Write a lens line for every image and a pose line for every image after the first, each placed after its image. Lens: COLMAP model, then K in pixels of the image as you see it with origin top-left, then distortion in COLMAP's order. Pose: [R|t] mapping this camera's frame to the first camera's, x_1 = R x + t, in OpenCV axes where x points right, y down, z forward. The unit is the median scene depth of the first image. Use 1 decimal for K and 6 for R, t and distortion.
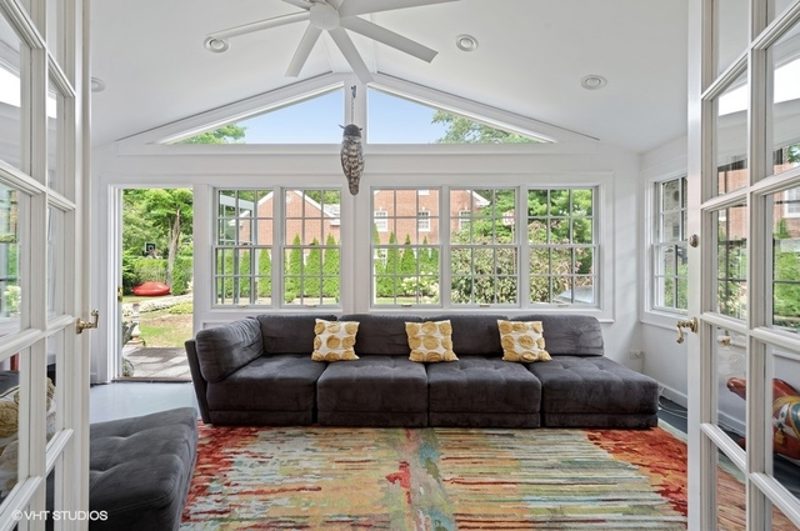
lens RADIAL K [[335.0, 0, 394.1], [0, 335.0, 265.4], [0, 0, 1]] dist [0.001772, 0.000187]
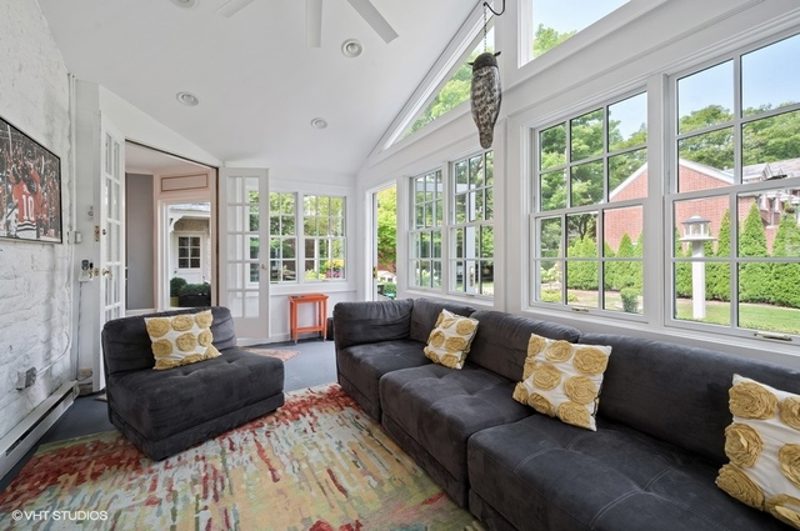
lens RADIAL K [[335.0, 0, 402.4], [0, 335.0, 258.4], [0, 0, 1]] dist [0.001772, 0.000187]
pose [[0.506076, -0.000474, -0.862489, 0.636163], [0.004135, 0.999990, 0.001877, 0.044507], [0.862479, -0.004517, 0.506073, 0.705395]]
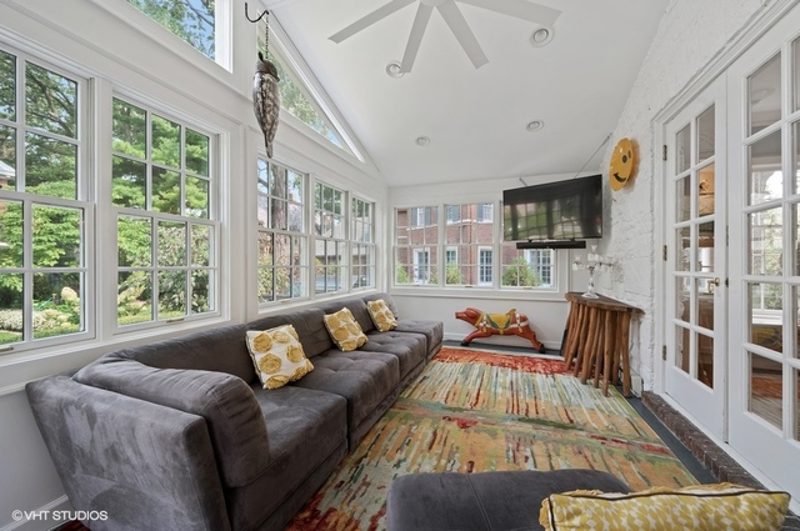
lens RADIAL K [[318.7, 0, 395.0], [0, 318.7, 264.5], [0, 0, 1]] dist [0.003367, 0.000451]
pose [[0.341434, -0.003997, 0.939897, -1.041295], [0.007271, 0.999972, 0.001611, 0.042750], [-0.939878, 0.006284, 0.341454, 0.745761]]
